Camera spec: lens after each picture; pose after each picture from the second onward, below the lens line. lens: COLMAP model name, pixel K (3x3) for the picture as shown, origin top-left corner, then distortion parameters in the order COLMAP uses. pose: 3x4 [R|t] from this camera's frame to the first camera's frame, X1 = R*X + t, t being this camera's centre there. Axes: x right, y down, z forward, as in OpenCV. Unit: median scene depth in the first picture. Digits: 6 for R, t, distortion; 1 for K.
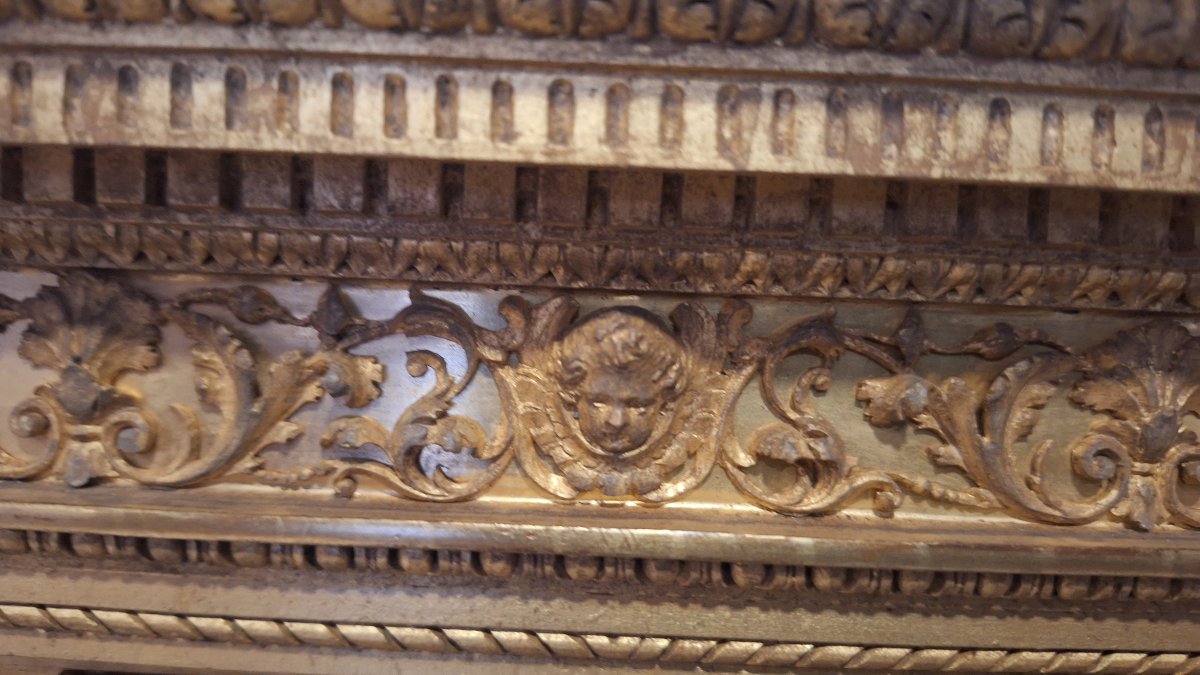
lens RADIAL K [[886.6, 0, 601.5], [0, 886.6, 324.6], [0, 0, 1]] dist [0.064405, -0.176536]
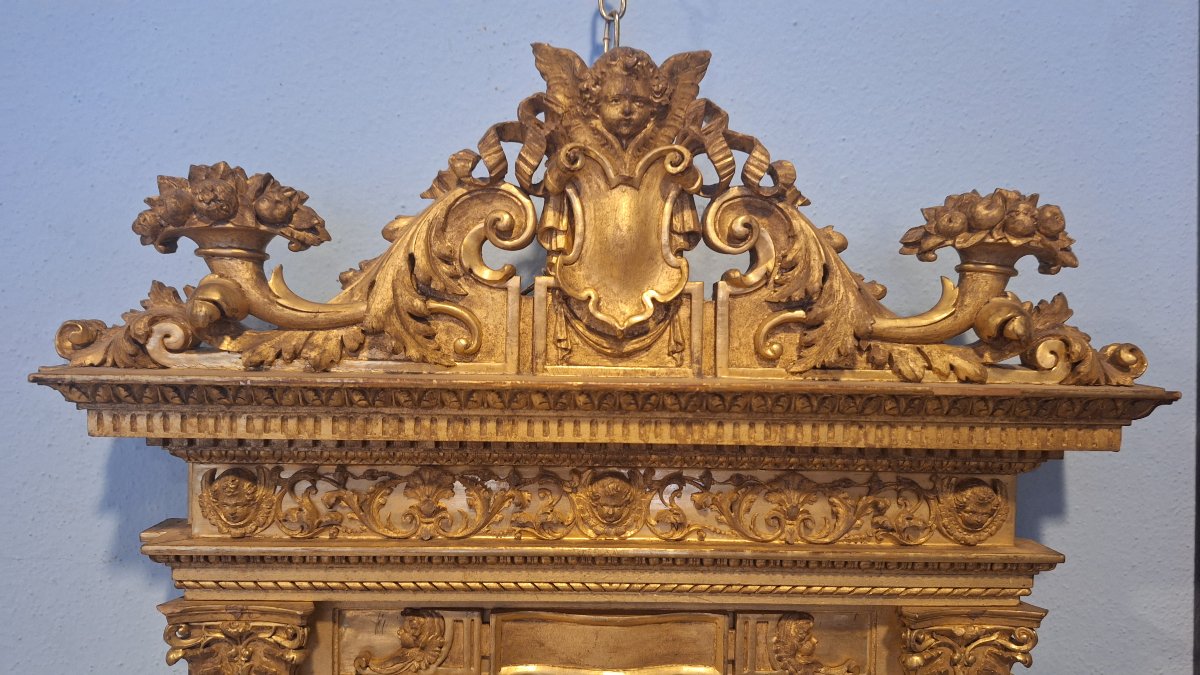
lens RADIAL K [[822.7, 0, 600.0], [0, 822.7, 337.5], [0, 0, 1]] dist [0.156245, -0.282898]
pose [[0.999199, -0.022106, 0.033365, -0.097594], [0.021755, 0.999704, 0.010855, -0.507302], [-0.033595, -0.010120, 0.999384, -1.781756]]
